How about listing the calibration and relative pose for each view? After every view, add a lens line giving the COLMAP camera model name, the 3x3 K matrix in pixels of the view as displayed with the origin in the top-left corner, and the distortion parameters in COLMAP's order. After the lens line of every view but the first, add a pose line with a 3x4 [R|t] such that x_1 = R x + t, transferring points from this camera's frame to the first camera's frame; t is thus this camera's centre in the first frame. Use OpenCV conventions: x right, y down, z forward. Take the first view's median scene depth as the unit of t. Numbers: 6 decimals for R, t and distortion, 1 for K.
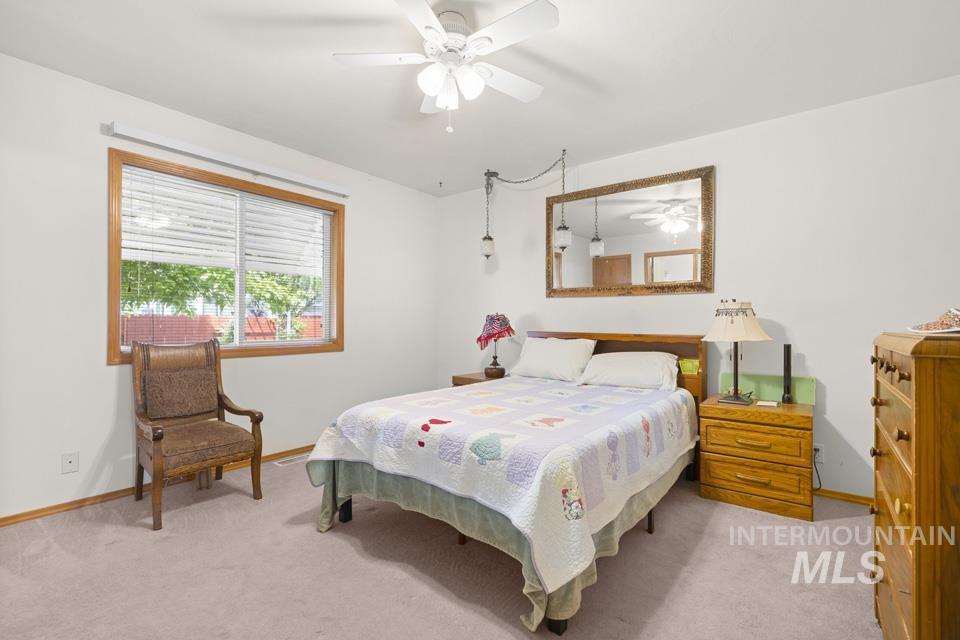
lens RADIAL K [[435.1, 0, 482.3], [0, 435.1, 315.9], [0, 0, 1]] dist [-0.005451, 0.001244]
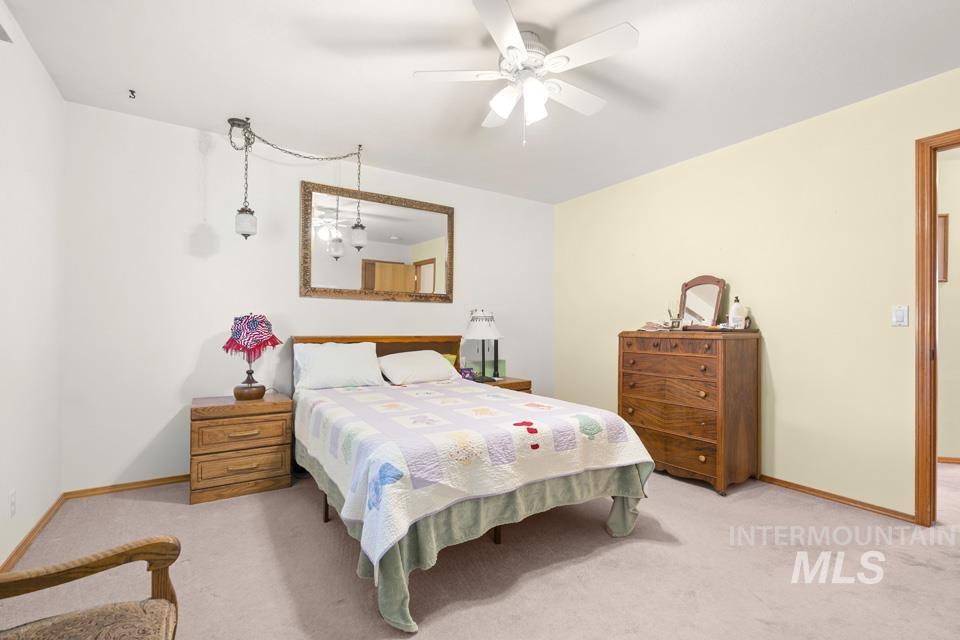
lens RADIAL K [[435.1, 0, 486.1], [0, 435.1, 326.1], [0, 0, 1]] dist [-0.005451, 0.001244]
pose [[0.317541, -0.005568, 0.948228, -0.631606], [-0.017894, 0.999770, 0.011863, -0.000790], [-0.948076, -0.020734, 0.317368, 0.431358]]
